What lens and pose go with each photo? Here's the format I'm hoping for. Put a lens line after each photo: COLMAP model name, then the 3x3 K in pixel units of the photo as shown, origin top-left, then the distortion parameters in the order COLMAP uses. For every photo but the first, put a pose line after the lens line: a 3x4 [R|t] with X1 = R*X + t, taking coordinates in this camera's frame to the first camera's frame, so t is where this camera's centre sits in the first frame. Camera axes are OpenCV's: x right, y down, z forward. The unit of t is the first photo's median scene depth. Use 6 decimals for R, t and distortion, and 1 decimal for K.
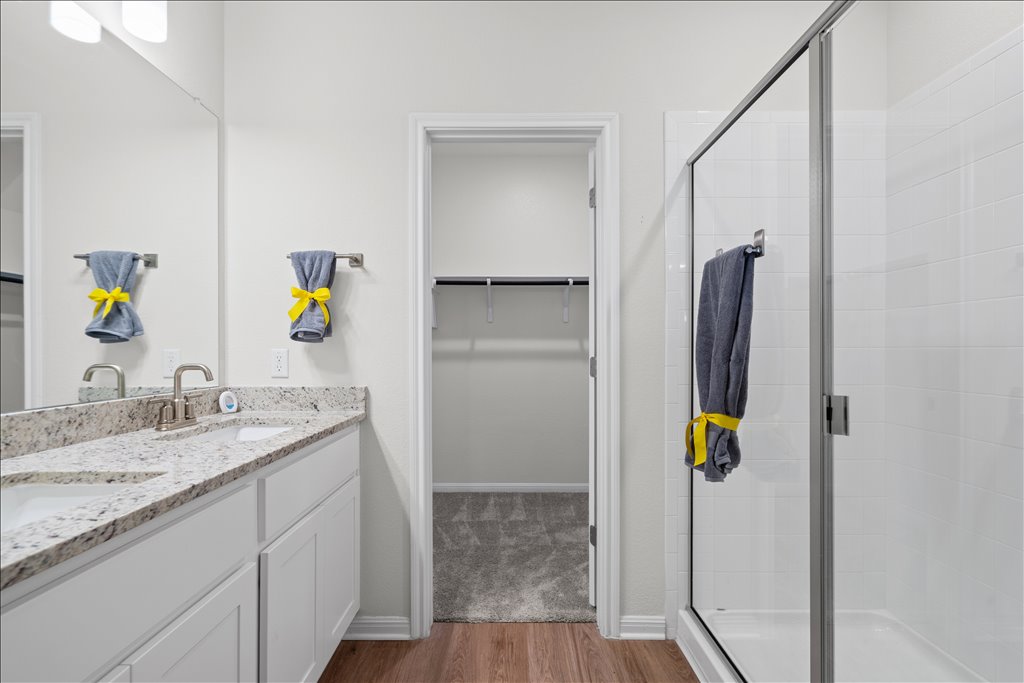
lens RADIAL K [[470.4, 0, 511.6], [0, 470.4, 345.9], [0, 0, 1]] dist [0.001120, 0.000071]
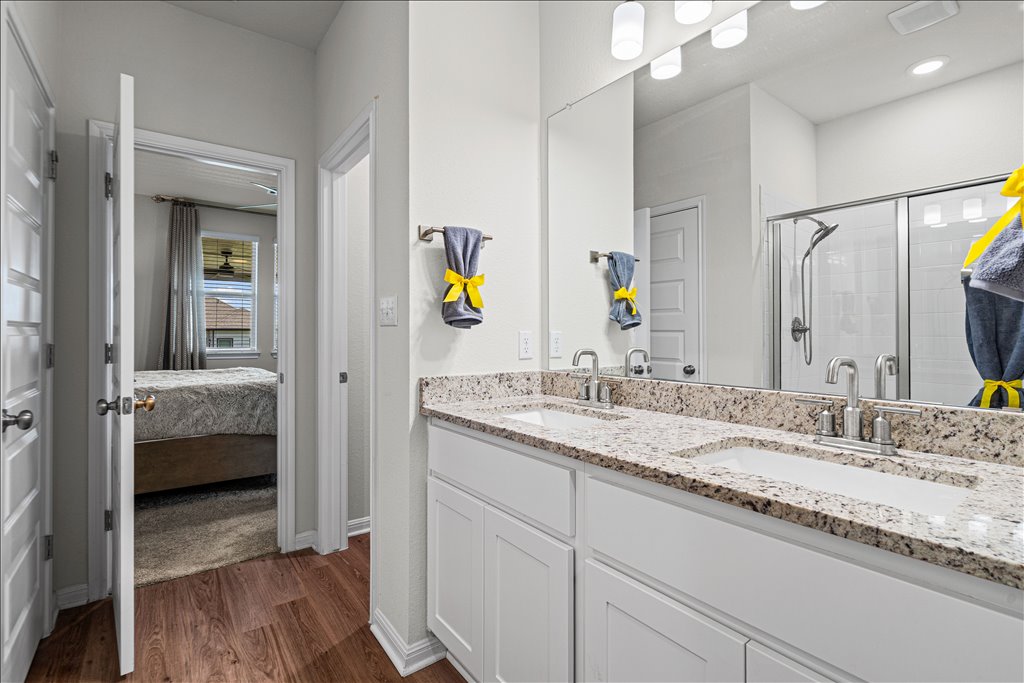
lens RADIAL K [[470.4, 0, 511.4], [0, 470.4, 335.3], [0, 0, 1]] dist [0.001120, 0.000071]
pose [[-0.794434, 0.001165, -0.607349, 0.155915], [0.005307, 0.999973, -0.005024, 0.008847], [0.607327, -0.007214, -0.794419, 1.684341]]
